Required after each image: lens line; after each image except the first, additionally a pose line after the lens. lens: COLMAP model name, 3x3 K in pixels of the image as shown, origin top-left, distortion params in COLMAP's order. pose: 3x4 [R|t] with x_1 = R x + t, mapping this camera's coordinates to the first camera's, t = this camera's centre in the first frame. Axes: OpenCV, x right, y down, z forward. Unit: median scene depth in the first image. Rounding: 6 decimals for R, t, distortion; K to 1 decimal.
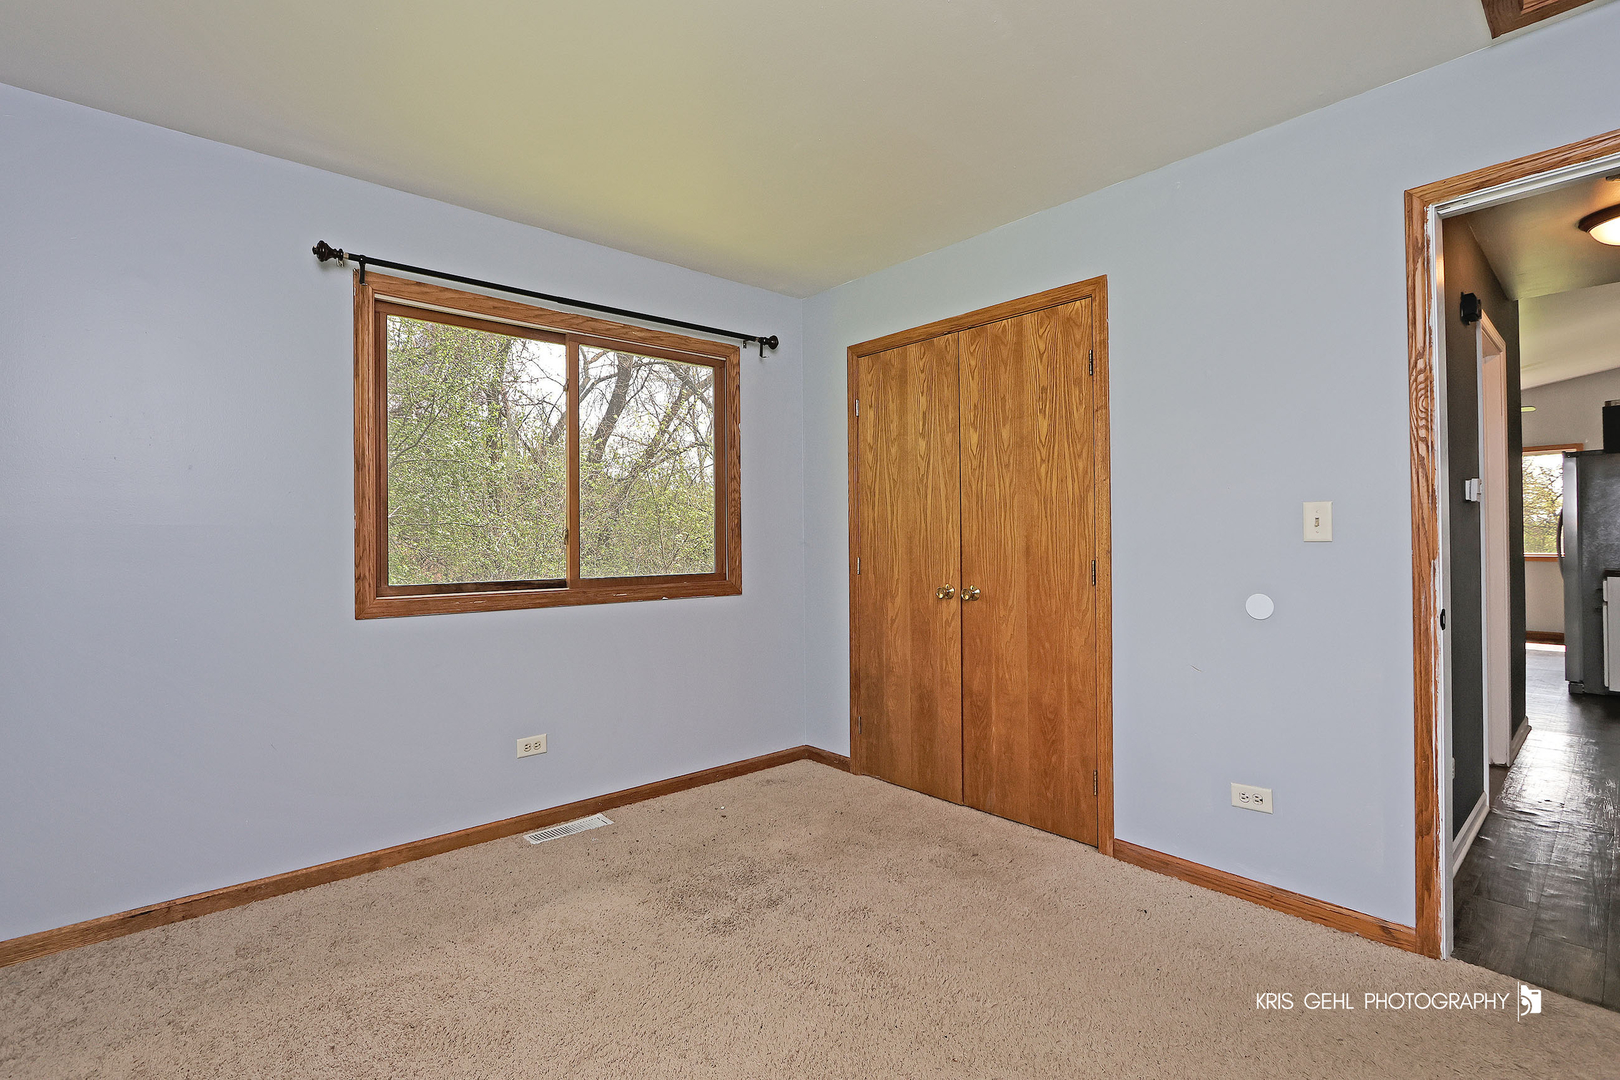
lens RADIAL K [[746.6, 0, 798.9], [0, 746.6, 534.3], [0, 0, 1]] dist [-0.013583, -0.000609]
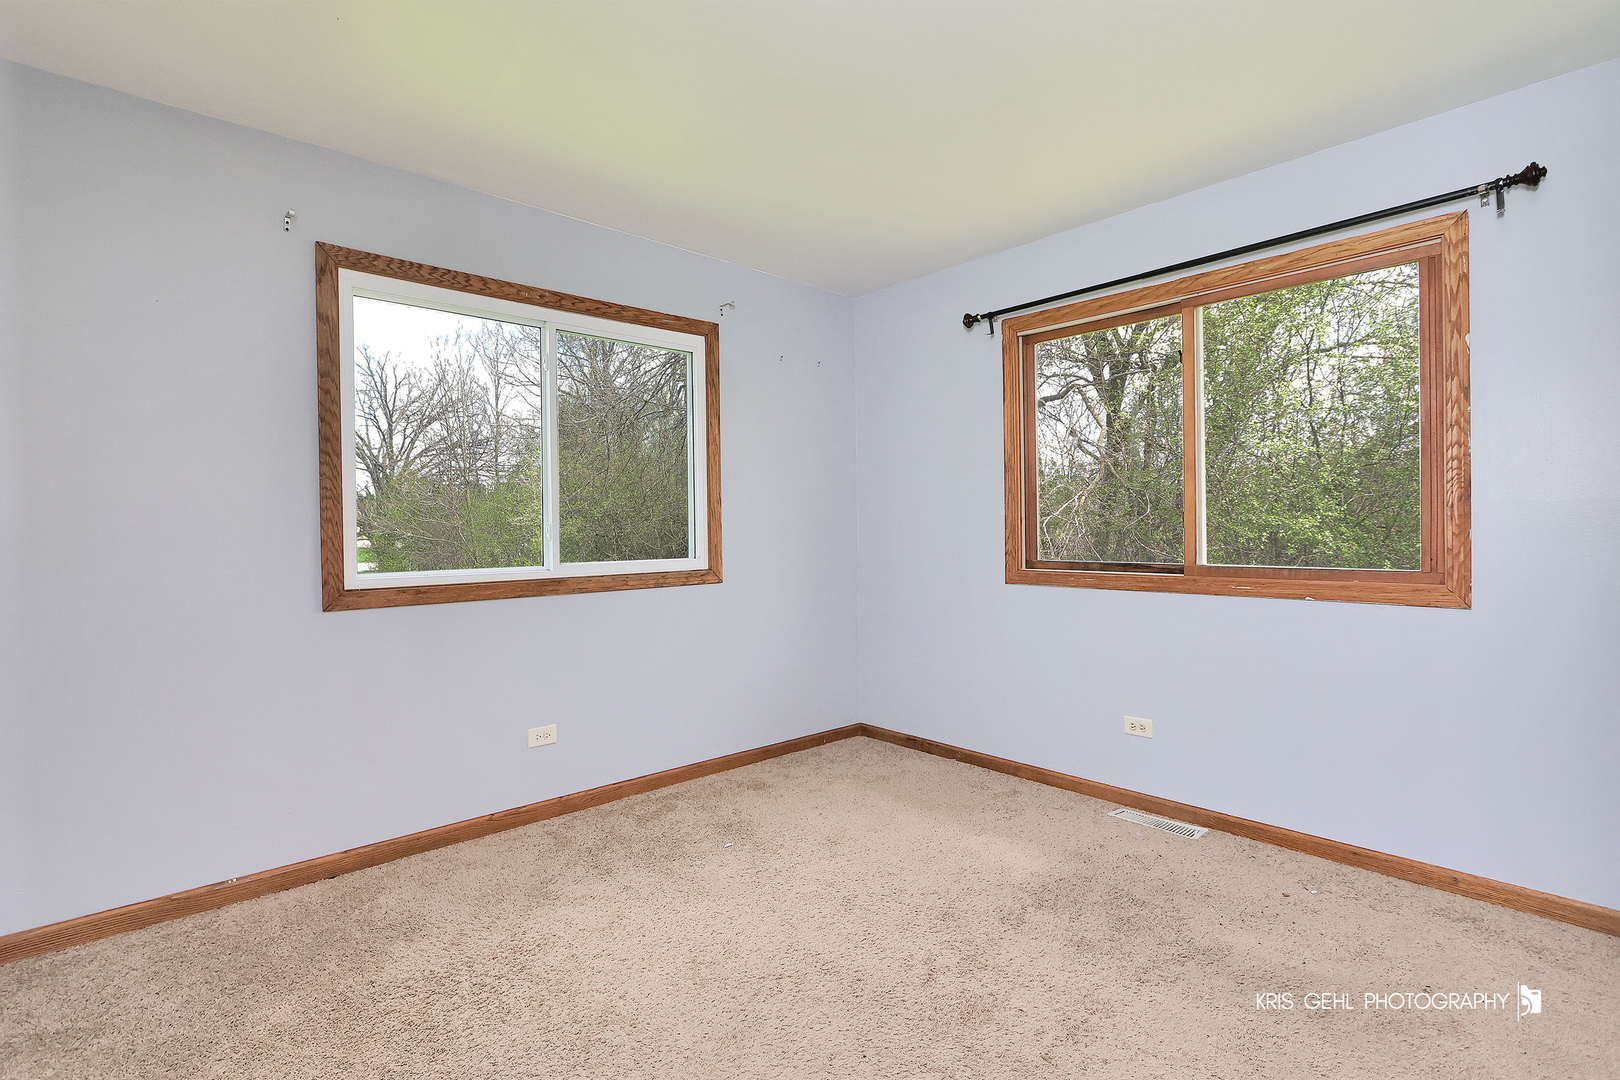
lens RADIAL K [[746.6, 0, 798.1], [0, 746.6, 541.9], [0, 0, 1]] dist [-0.013583, -0.000609]
pose [[0.017329, 0.026605, -0.999496, 0.651906], [0.017046, 0.999493, 0.026900, -0.003172], [0.999705, -0.017504, 0.016866, 0.534449]]
